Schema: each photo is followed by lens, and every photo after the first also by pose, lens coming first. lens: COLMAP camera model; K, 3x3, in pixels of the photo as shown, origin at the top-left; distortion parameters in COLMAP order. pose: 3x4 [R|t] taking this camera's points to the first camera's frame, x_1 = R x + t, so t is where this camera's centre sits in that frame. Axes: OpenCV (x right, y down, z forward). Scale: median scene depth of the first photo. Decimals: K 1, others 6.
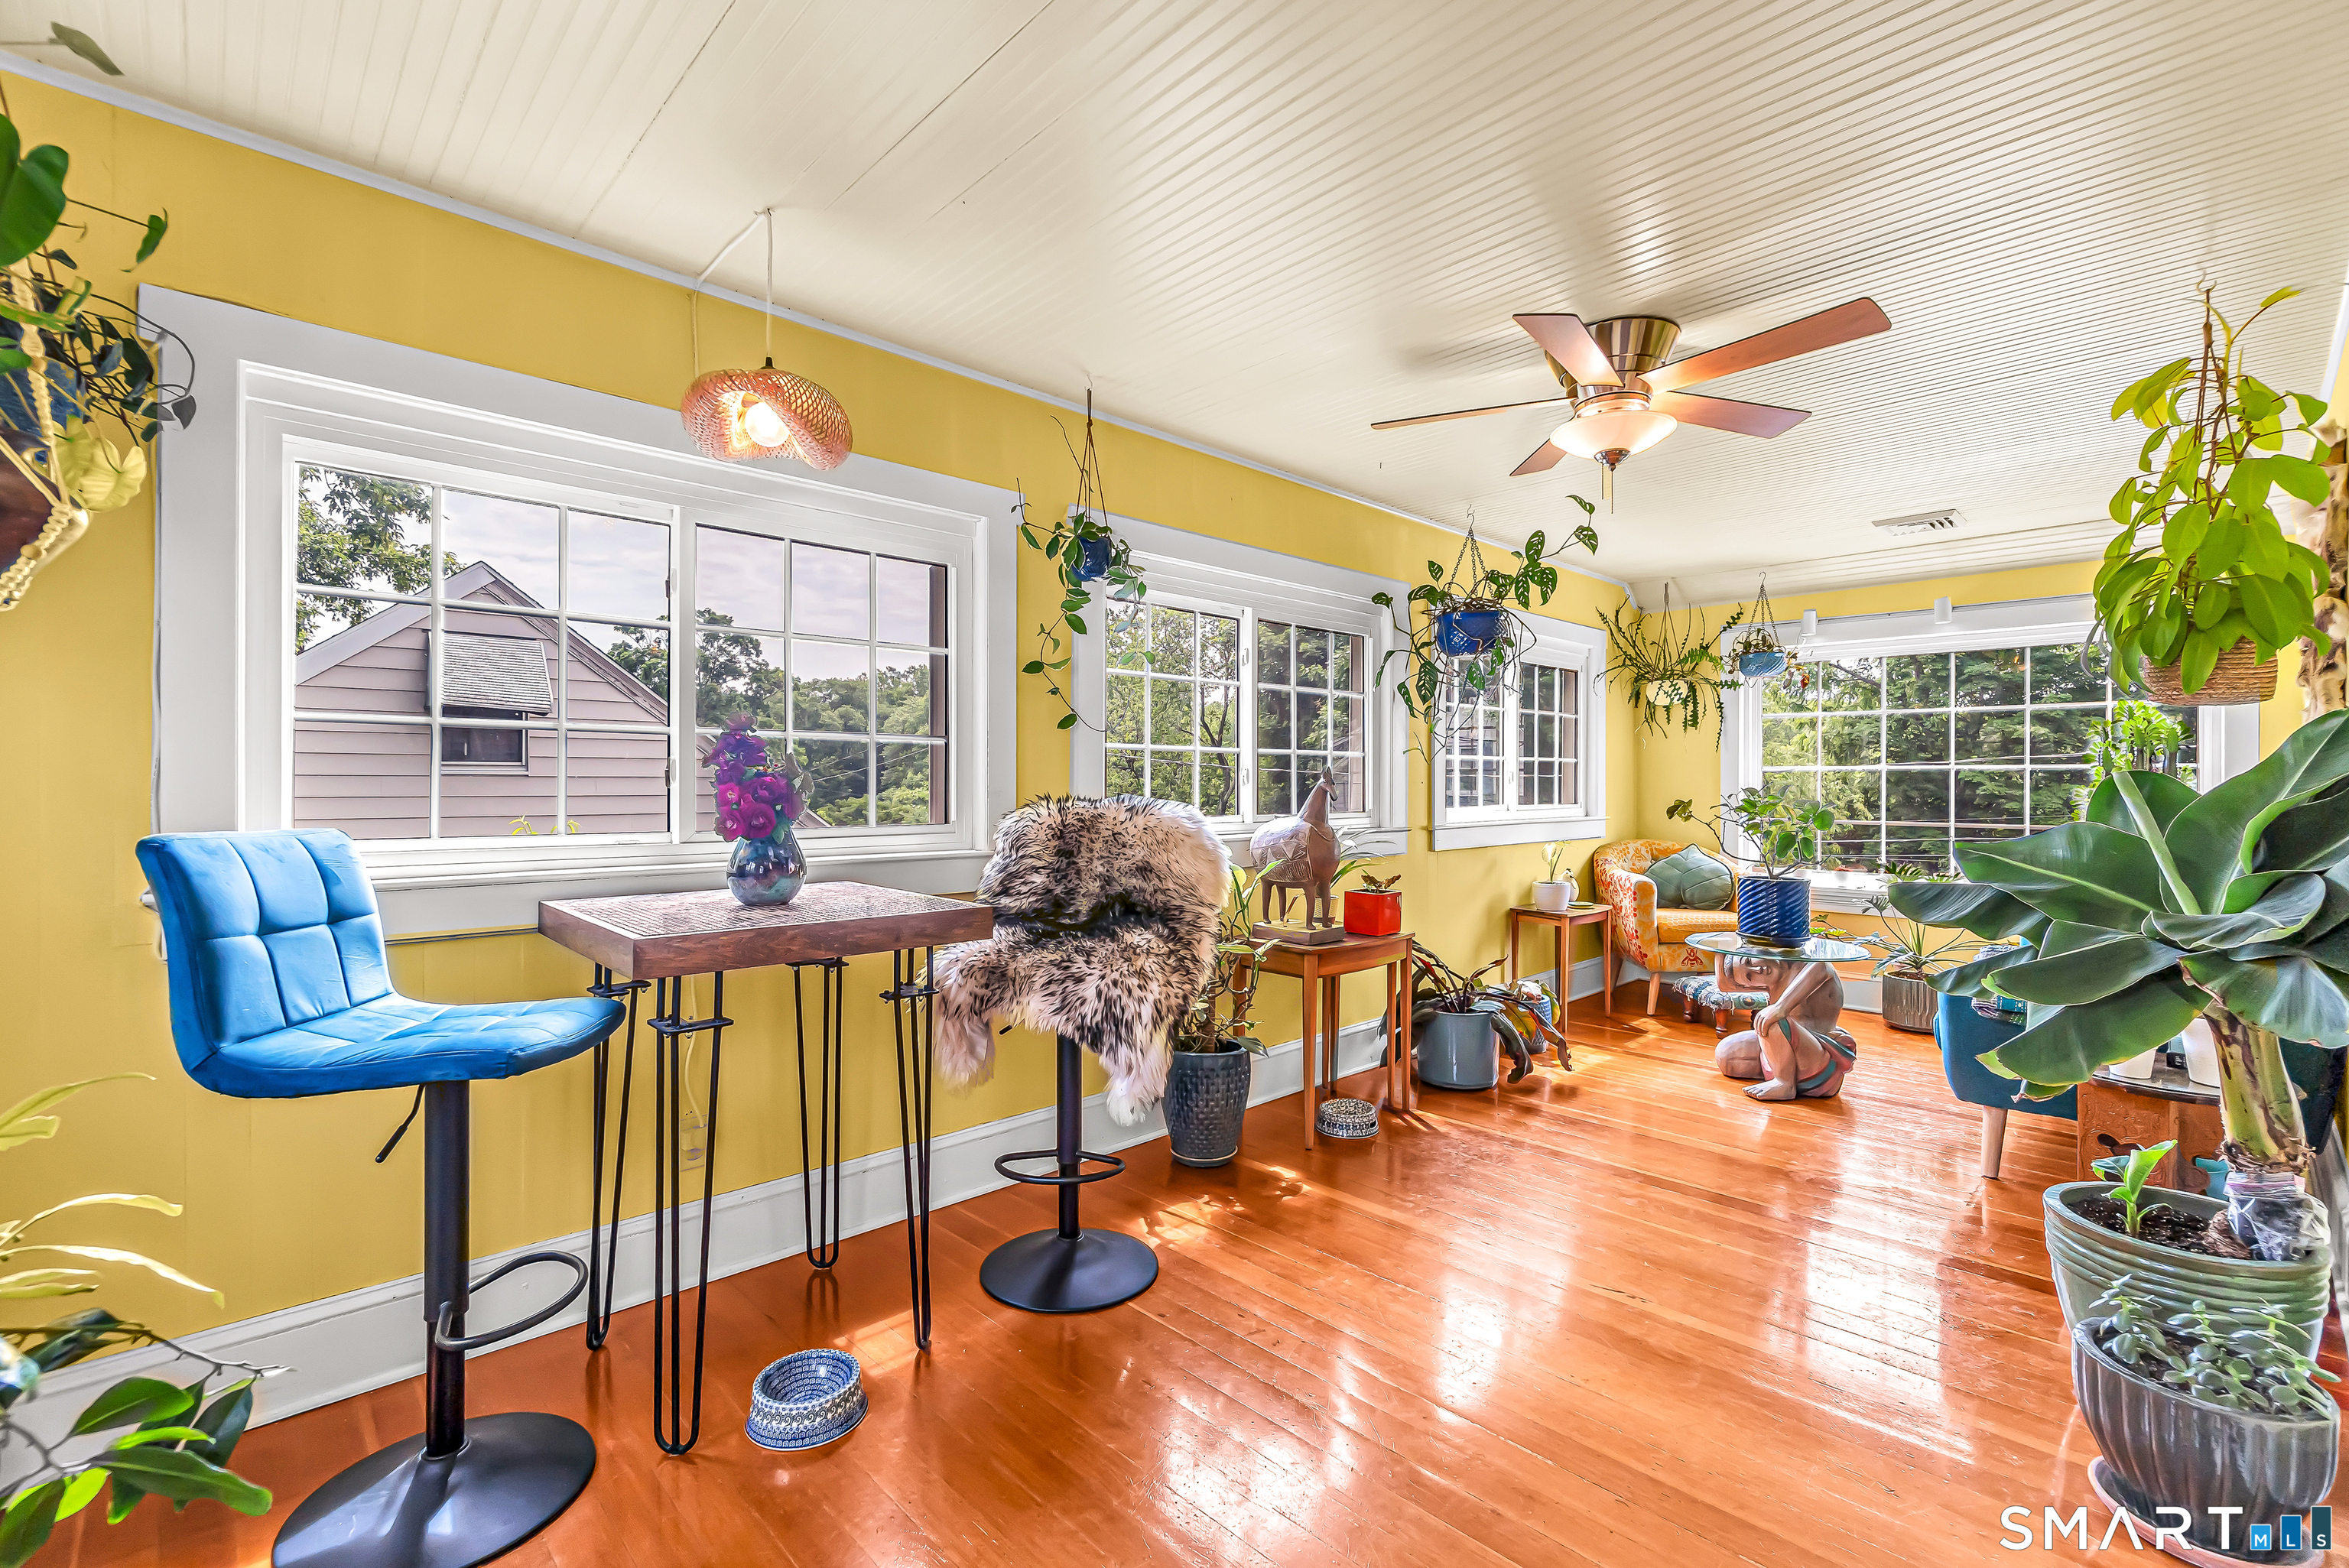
lens RADIAL K [[1016.5, 0, 1163.6], [0, 1016.5, 789.0], [0, 0, 1]] dist [0.000083, 0.000069]
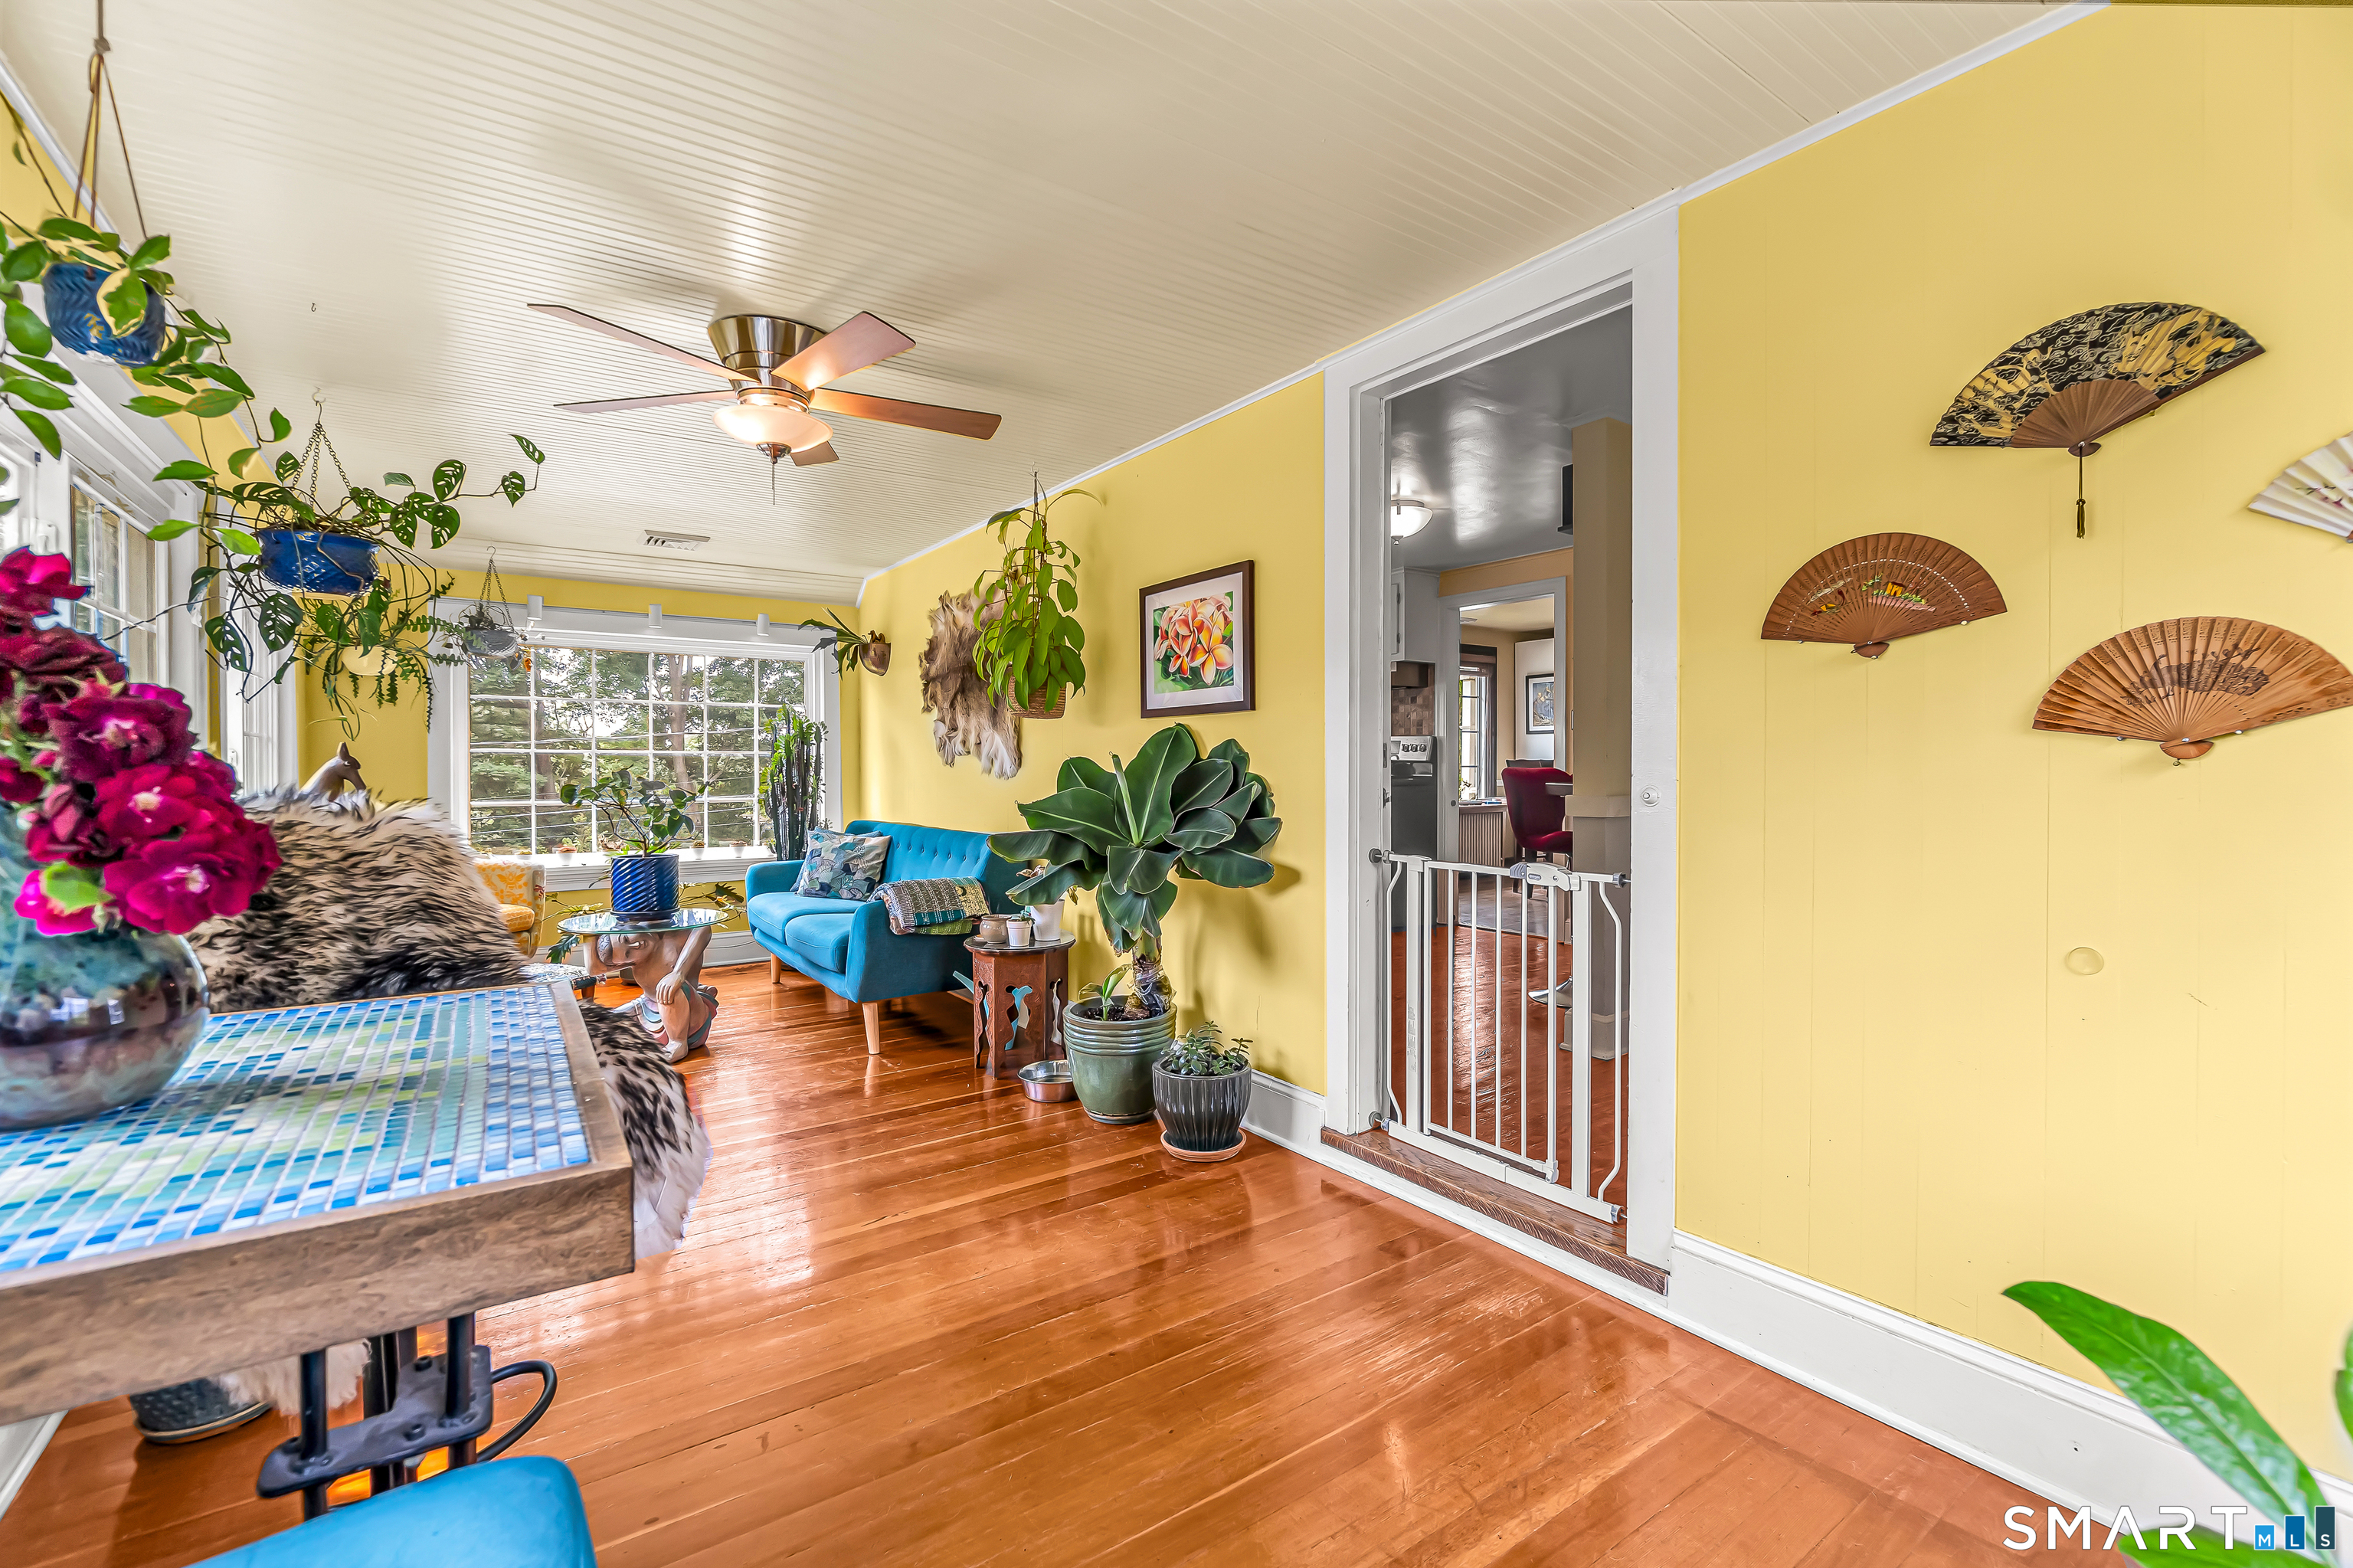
lens RADIAL K [[1018.4, 0, 1165.9], [0, 1018.4, 765.2], [0, 0, 1]] dist [0.000083, 0.000069]
pose [[0.154368, -0.004494, 0.988003, -0.353451], [0.012665, 0.999916, 0.002569, -0.001458], [-0.987932, 0.012117, 0.154412, 0.298022]]
